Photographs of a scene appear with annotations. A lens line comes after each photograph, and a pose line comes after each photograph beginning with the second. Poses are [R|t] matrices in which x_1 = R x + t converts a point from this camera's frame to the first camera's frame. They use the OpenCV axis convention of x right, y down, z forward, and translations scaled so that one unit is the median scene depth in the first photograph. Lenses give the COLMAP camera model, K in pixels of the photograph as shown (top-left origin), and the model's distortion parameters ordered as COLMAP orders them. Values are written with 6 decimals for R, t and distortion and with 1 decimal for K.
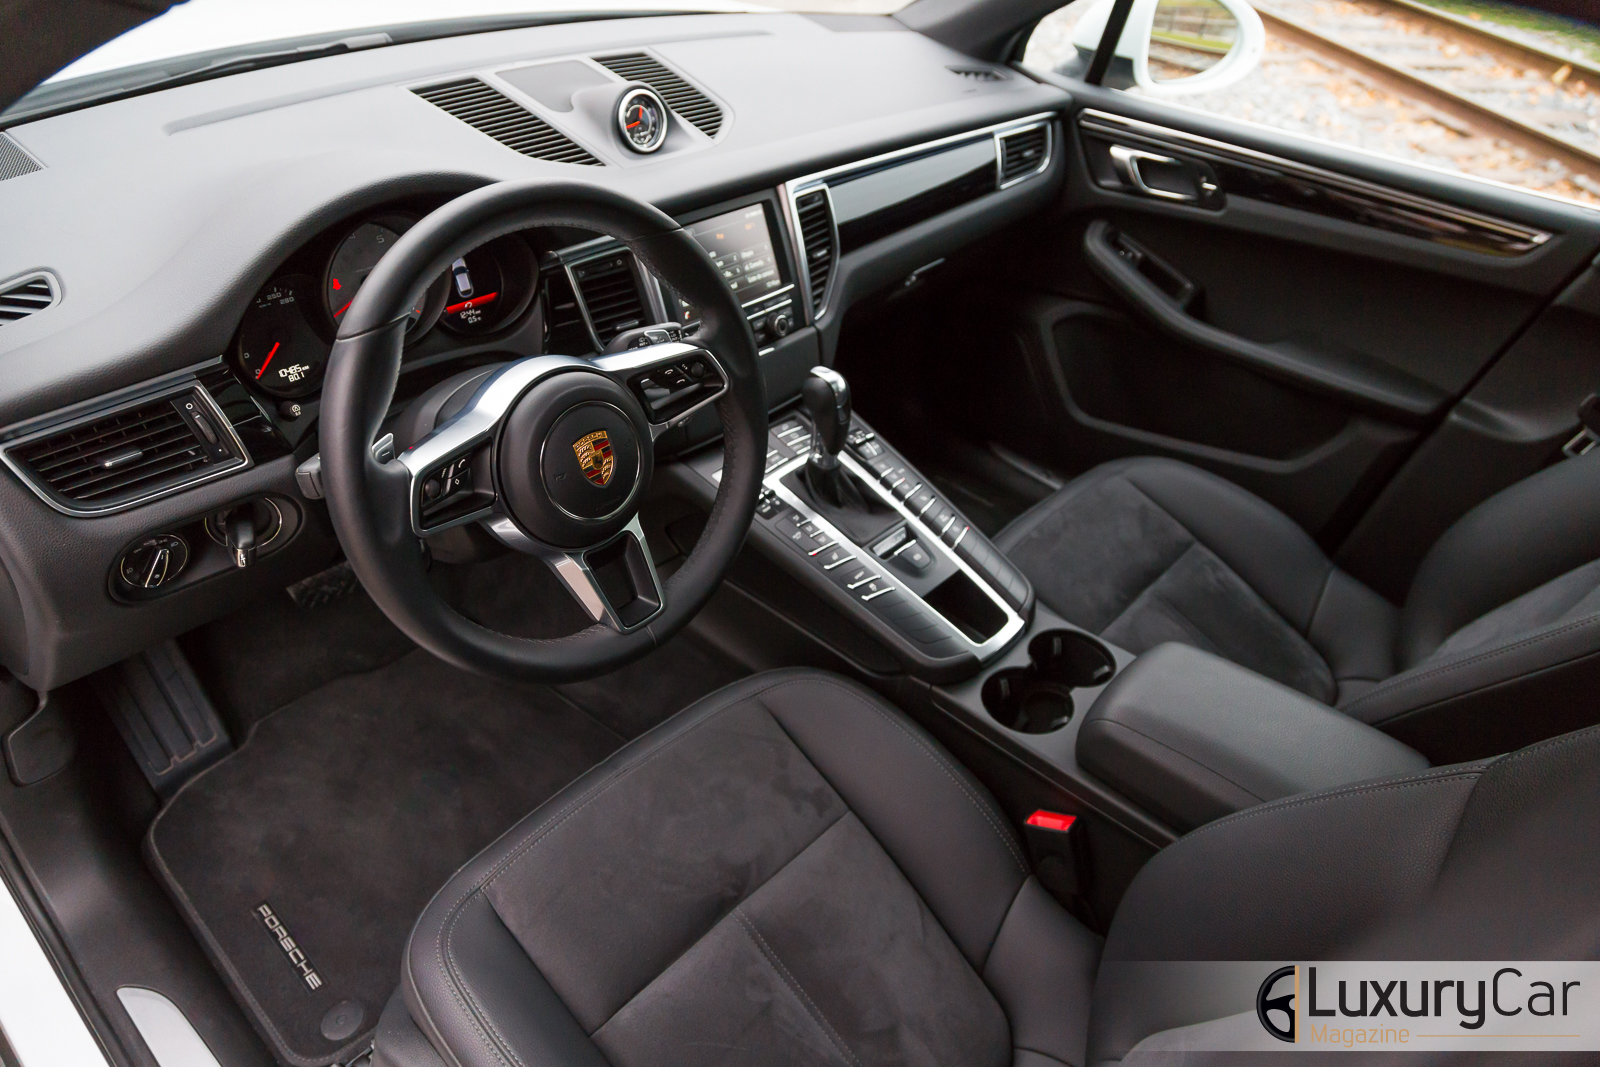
lens RADIAL K [[1059.7, 0, 802.7], [0, 1059.7, 538.5], [0, 0, 1]] dist [0.000083, 0.005378]
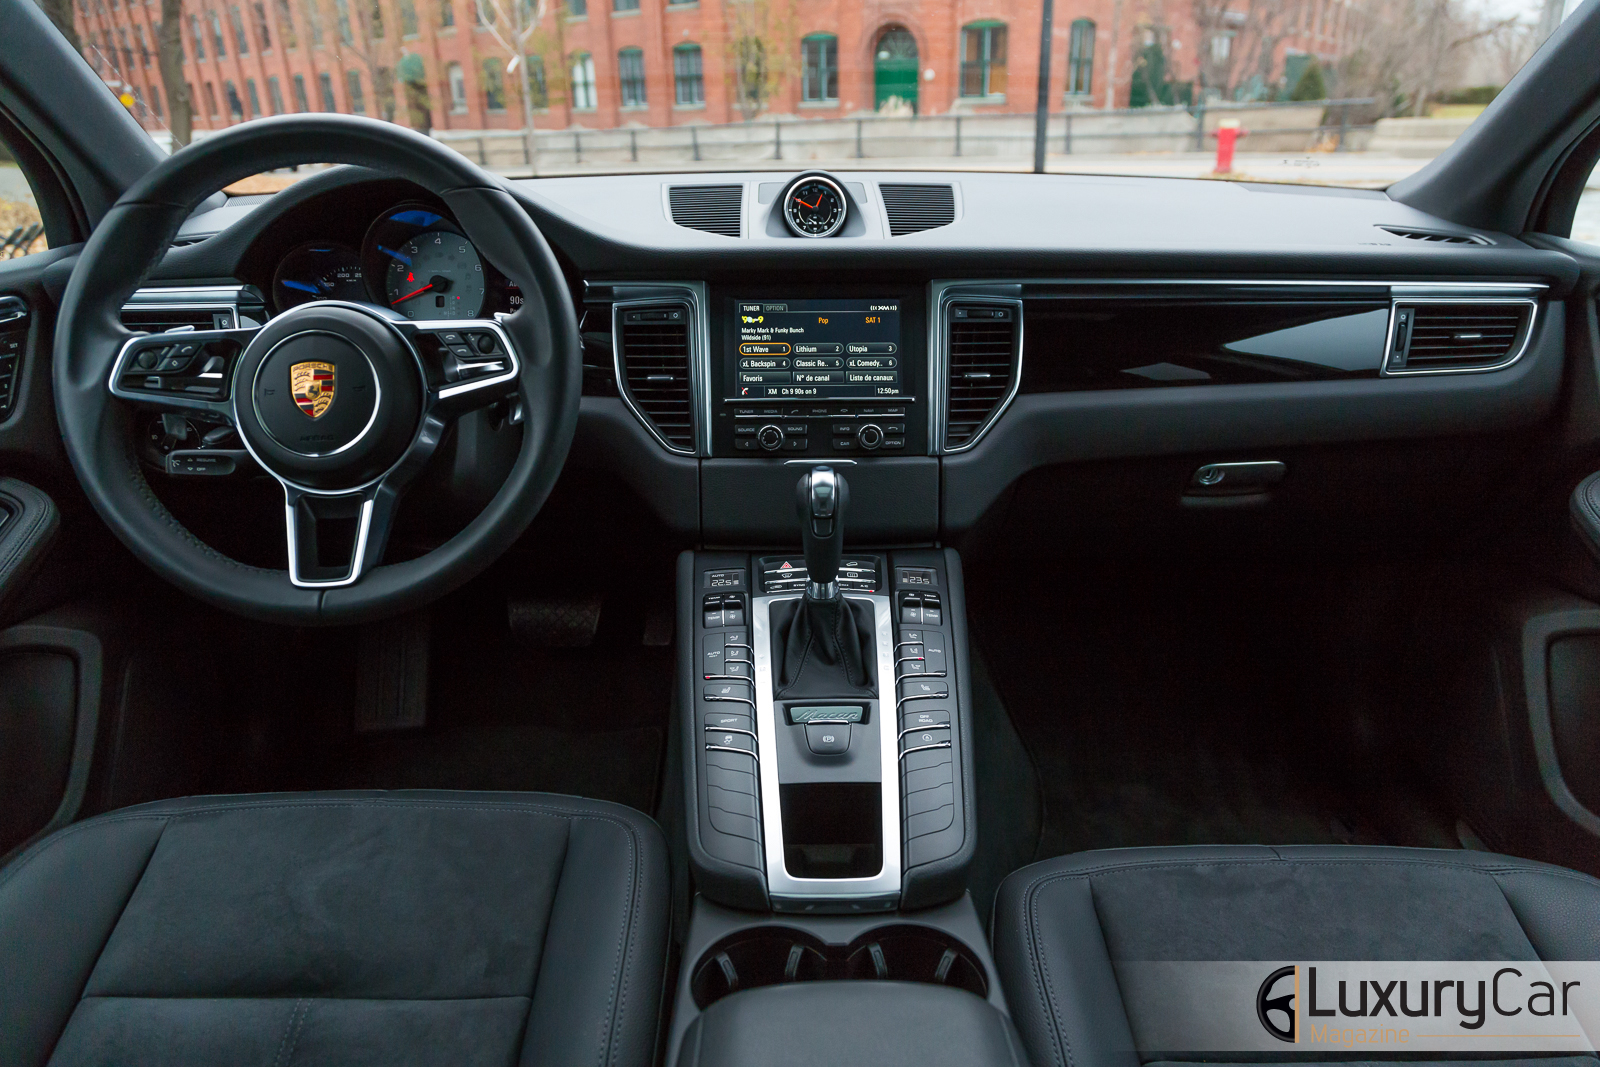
lens RADIAL K [[1059.7, 0, 802.8], [0, 1059.7, 533.2], [0, 0, 1]] dist [0.000083, 0.005378]
pose [[0.675954, 0.194852, -0.710717, 0.575874], [-0.403038, 0.905147, -0.135166, -0.004176], [0.616966, 0.377812, 0.690370, 0.470156]]
